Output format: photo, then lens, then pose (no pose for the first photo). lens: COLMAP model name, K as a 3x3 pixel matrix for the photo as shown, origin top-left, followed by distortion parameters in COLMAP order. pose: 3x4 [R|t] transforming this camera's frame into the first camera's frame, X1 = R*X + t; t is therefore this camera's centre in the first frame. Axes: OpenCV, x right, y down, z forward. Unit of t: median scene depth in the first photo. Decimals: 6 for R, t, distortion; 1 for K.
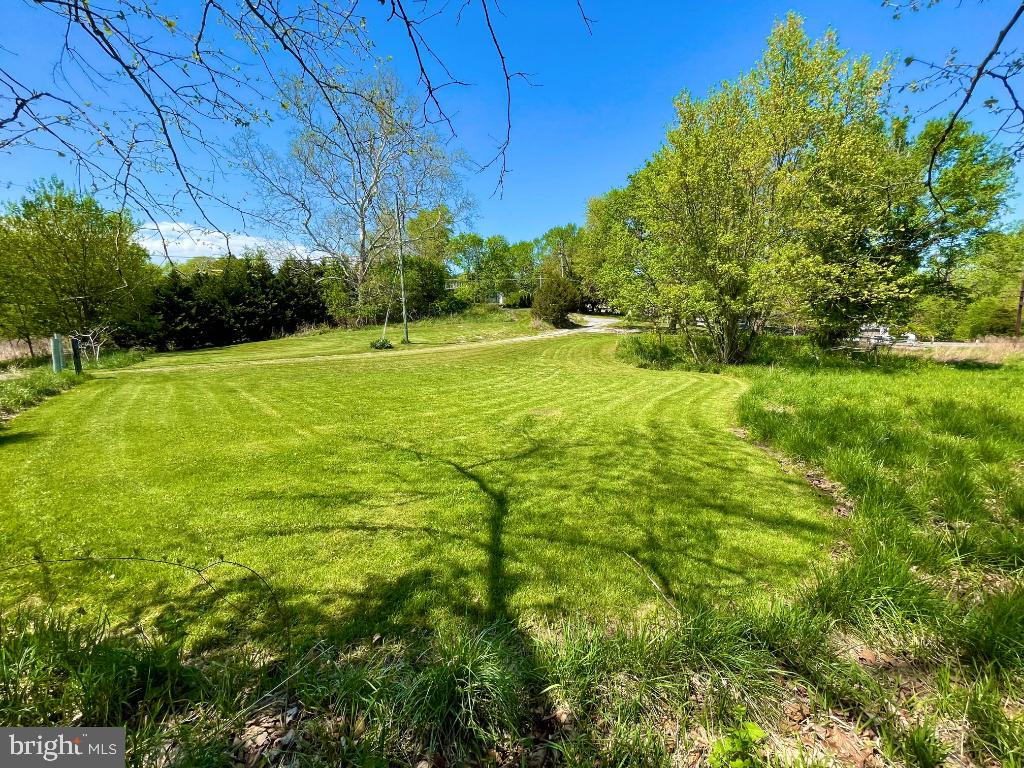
lens RADIAL K [[409.9, 0, 511.6], [0, 409.9, 385.7], [0, 0, 1]] dist [-0.000772, -0.000043]
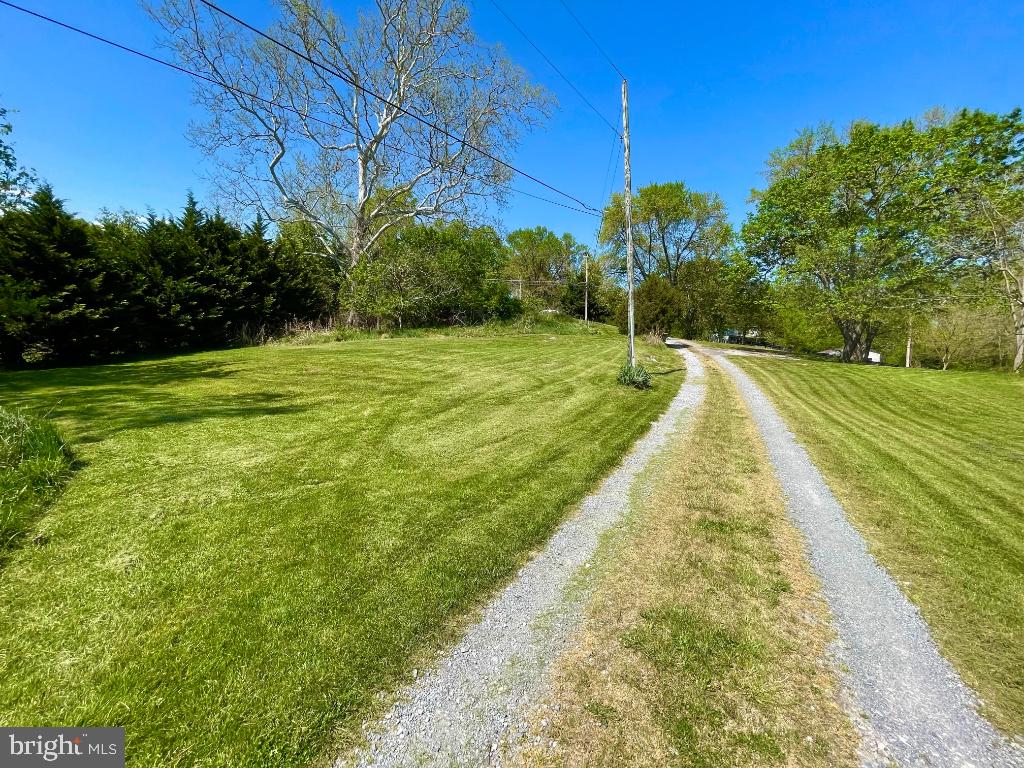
lens RADIAL K [[409.9, 0, 512.5], [0, 409.9, 381.8], [0, 0, 1]] dist [-0.000772, -0.000043]
pose [[0.949433, 0.010544, 0.313793, -0.416279], [0.000216, 0.999414, -0.034236, -0.045719], [-0.313970, 0.032573, 0.948874, 0.362817]]
